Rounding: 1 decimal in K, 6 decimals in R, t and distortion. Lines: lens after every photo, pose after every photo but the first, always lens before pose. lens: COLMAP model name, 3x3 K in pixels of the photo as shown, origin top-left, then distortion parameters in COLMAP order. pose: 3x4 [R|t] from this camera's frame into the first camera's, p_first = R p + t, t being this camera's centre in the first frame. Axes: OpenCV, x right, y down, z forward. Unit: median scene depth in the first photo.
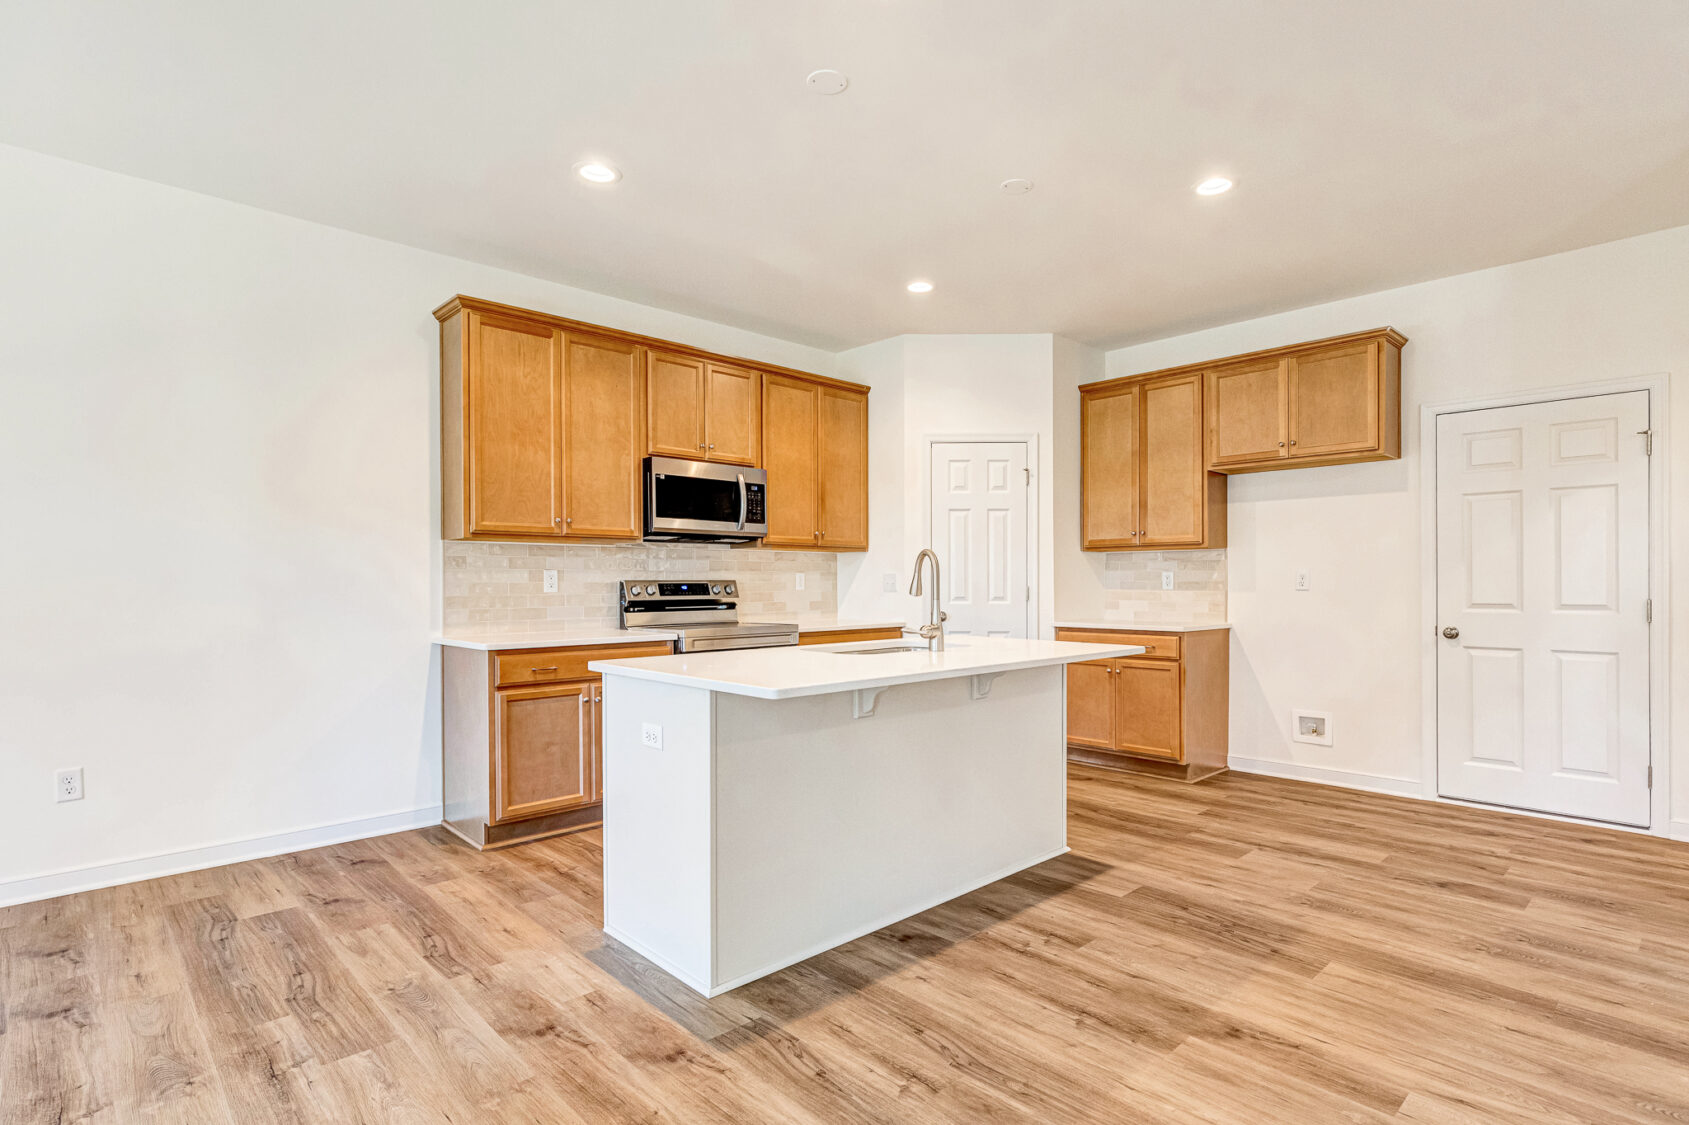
lens RADIAL K [[849.7, 0, 851.8], [0, 849.7, 575.0], [0, 0, 1]] dist [-0.003458, -0.000269]
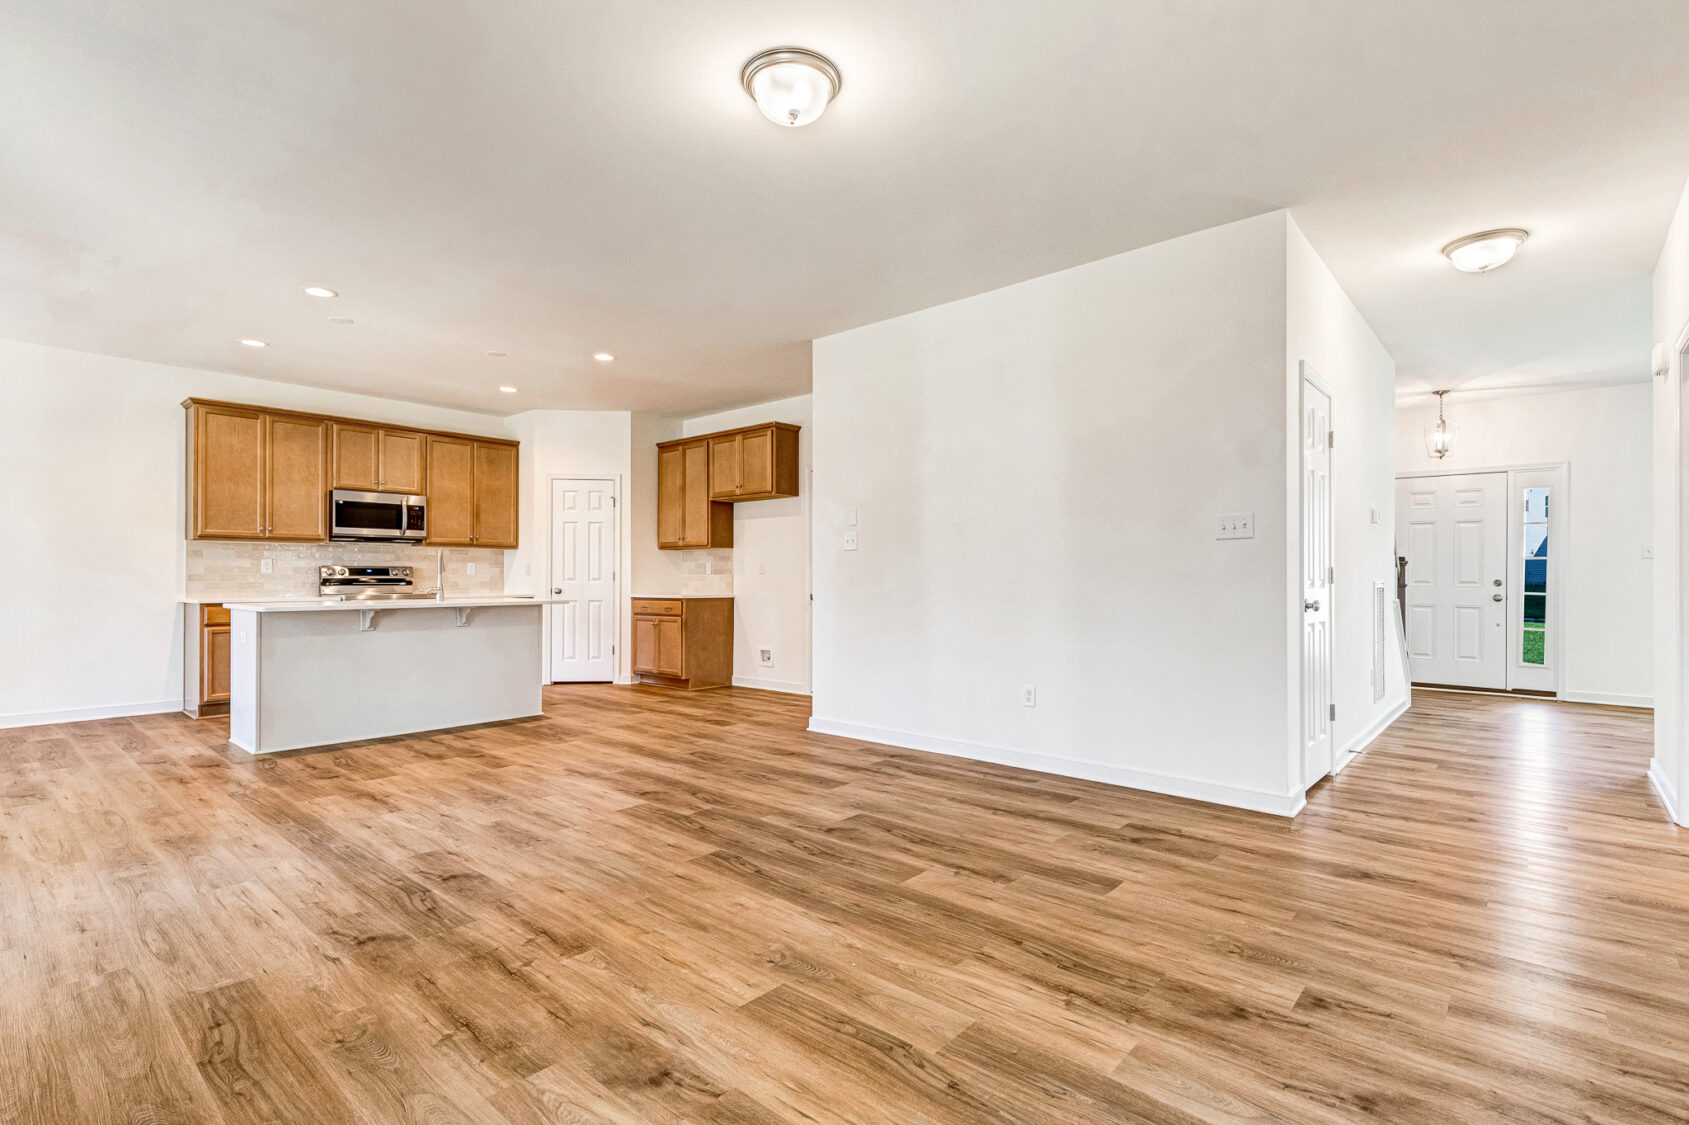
lens RADIAL K [[793.3, 0, 844.5], [0, 793.3, 562.5], [0, 0, 1]] dist [-0.001003, 0.000074]
pose [[0.995636, 0.004707, 0.093207, 0.555428], [-0.003641, 0.999926, -0.011611, 0.013617], [-0.093255, 0.011221, 0.995579, -0.561491]]
